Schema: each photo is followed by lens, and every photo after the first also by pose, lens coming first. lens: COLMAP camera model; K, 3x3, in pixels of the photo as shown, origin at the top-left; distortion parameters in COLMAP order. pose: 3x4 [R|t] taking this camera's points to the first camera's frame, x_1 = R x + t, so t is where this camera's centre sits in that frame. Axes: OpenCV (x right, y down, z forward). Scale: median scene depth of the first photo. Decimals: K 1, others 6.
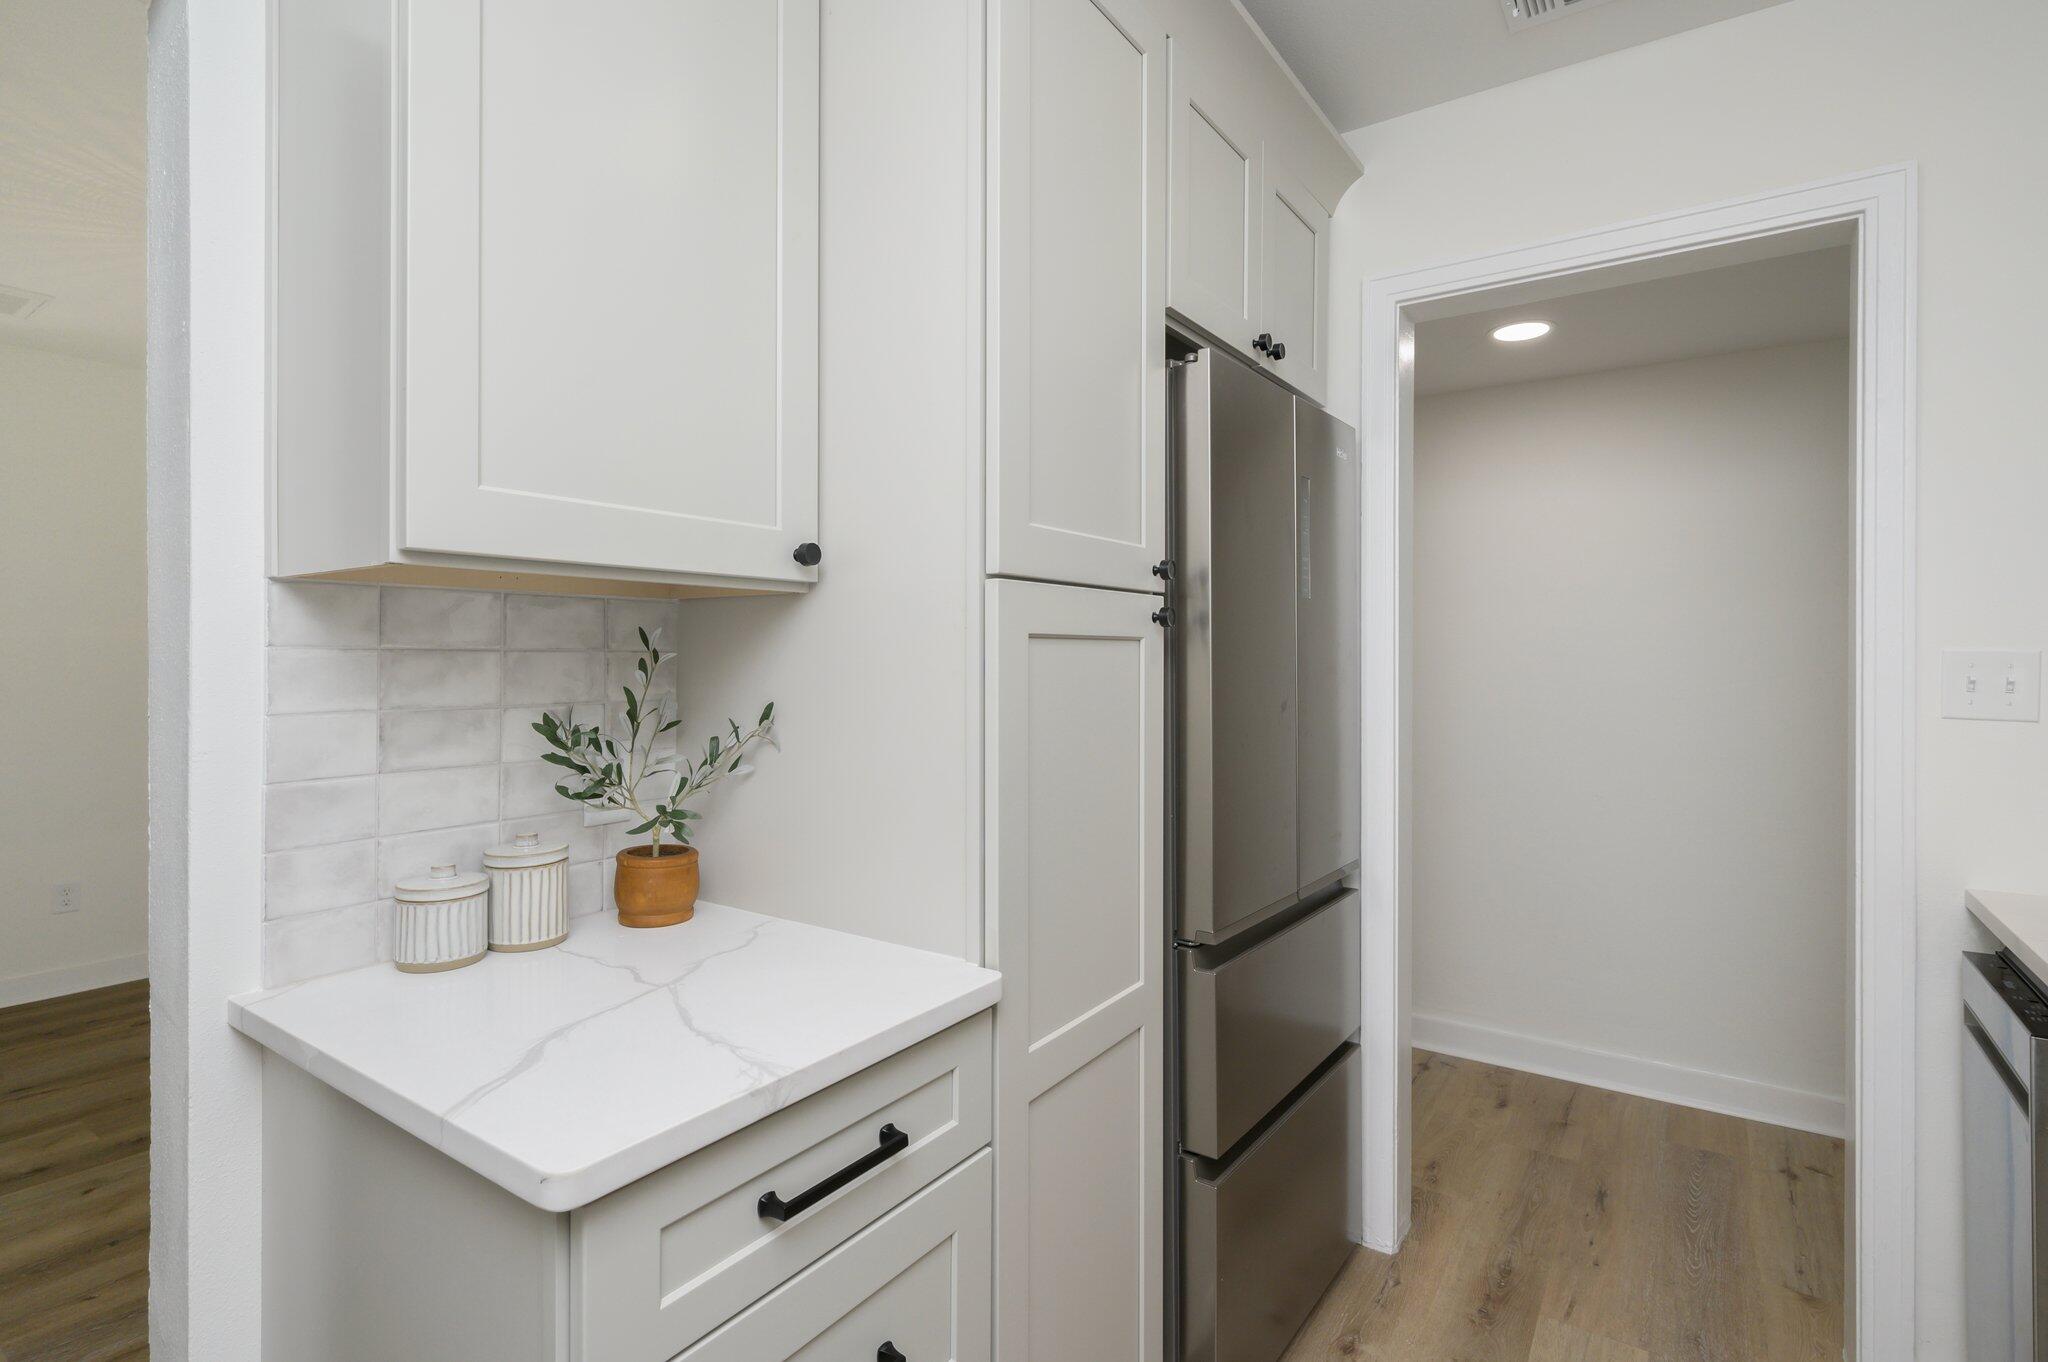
lens RADIAL K [[997.0, 0, 1035.1], [0, 997.0, 646.4], [0, 0, 1]] dist [0.003111, -0.001129]
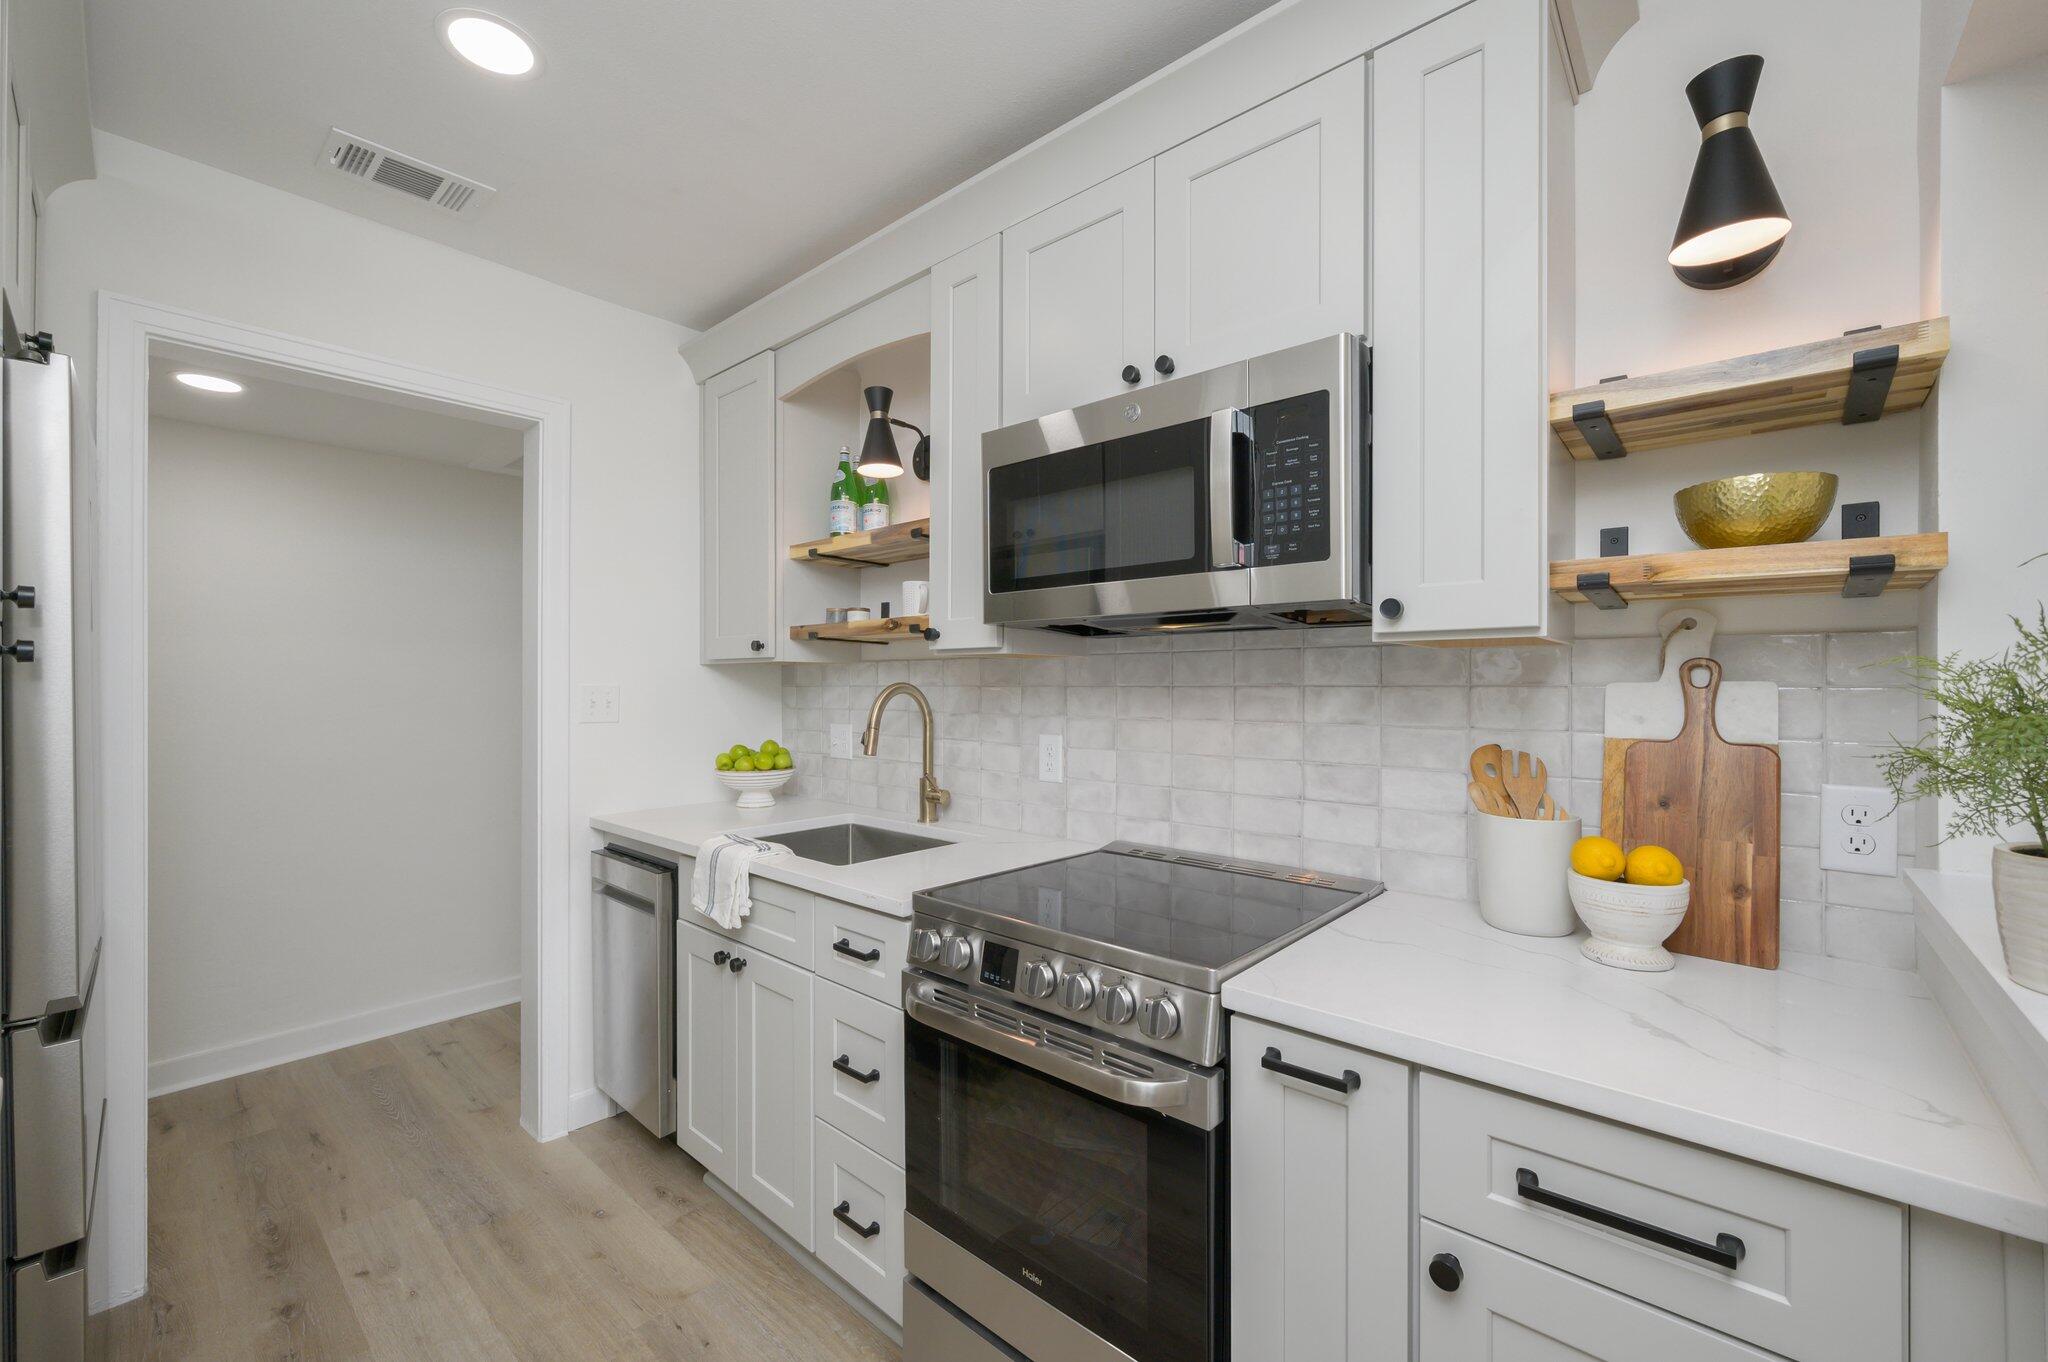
lens RADIAL K [[818.3, 0, 1024.3], [0, 818.3, 685.5], [0, 0, 1]] dist [-0.002159, 0.000564]
pose [[0.121212, -0.004941, 0.992614, -0.328540], [-0.004031, 0.999977, 0.005470, -0.005868], [-0.992618, -0.004664, 0.121189, 0.031339]]
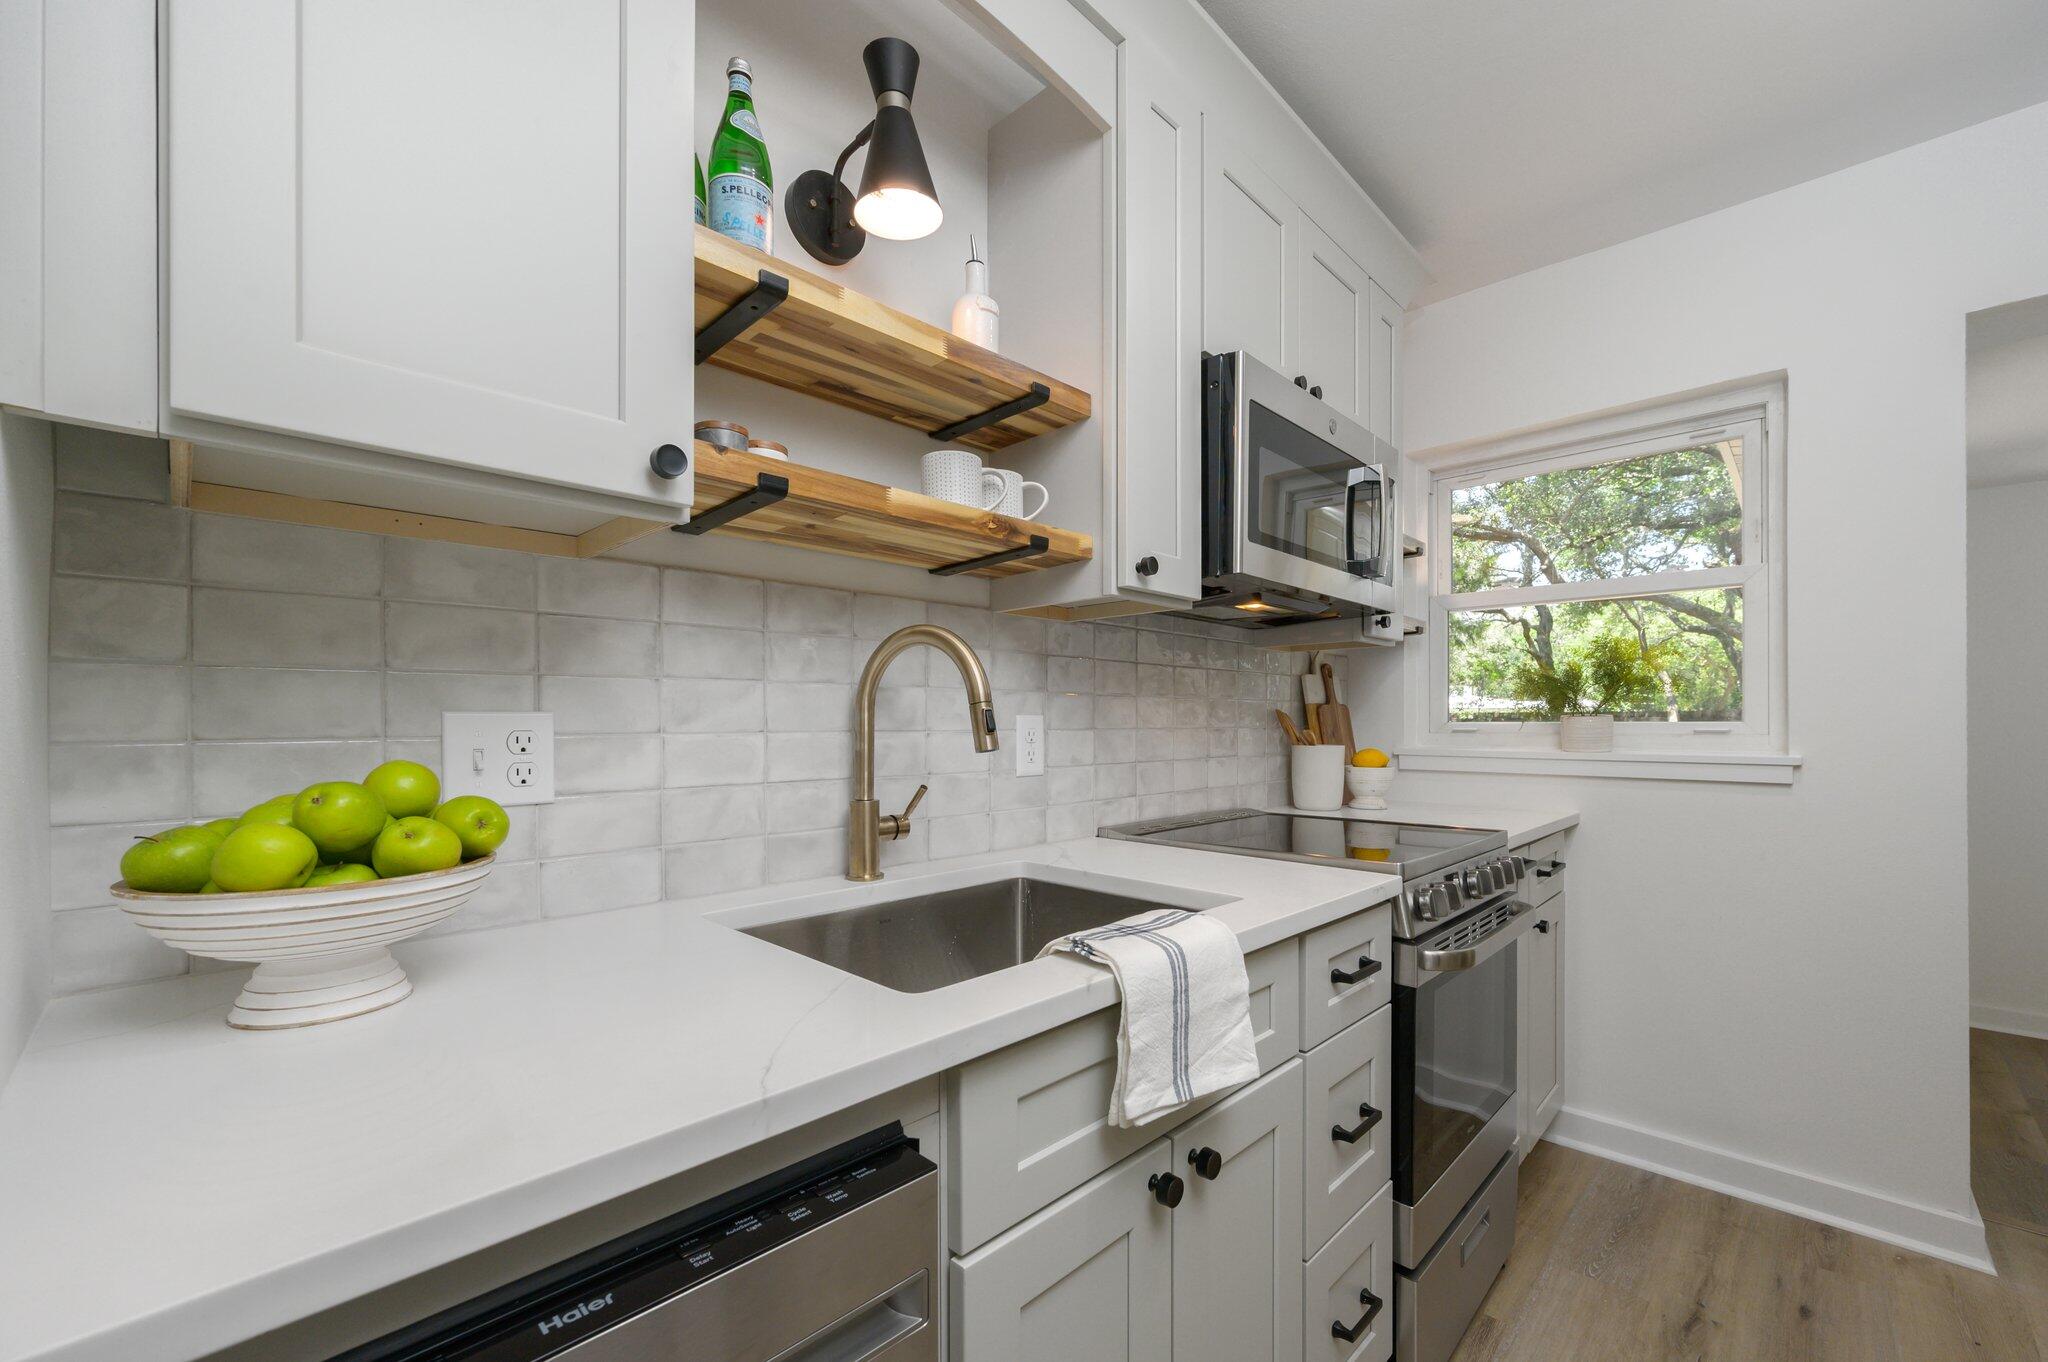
lens RADIAL K [[818.3, 0, 1050.4], [0, 818.3, 724.3], [0, 0, 1]] dist [-0.002159, 0.000564]
pose [[-0.986629, -0.003611, 0.162941, 0.474916], [-0.004227, 0.999985, -0.003428, 0.066916], [-0.162926, -0.004071, -0.986630, 0.839186]]
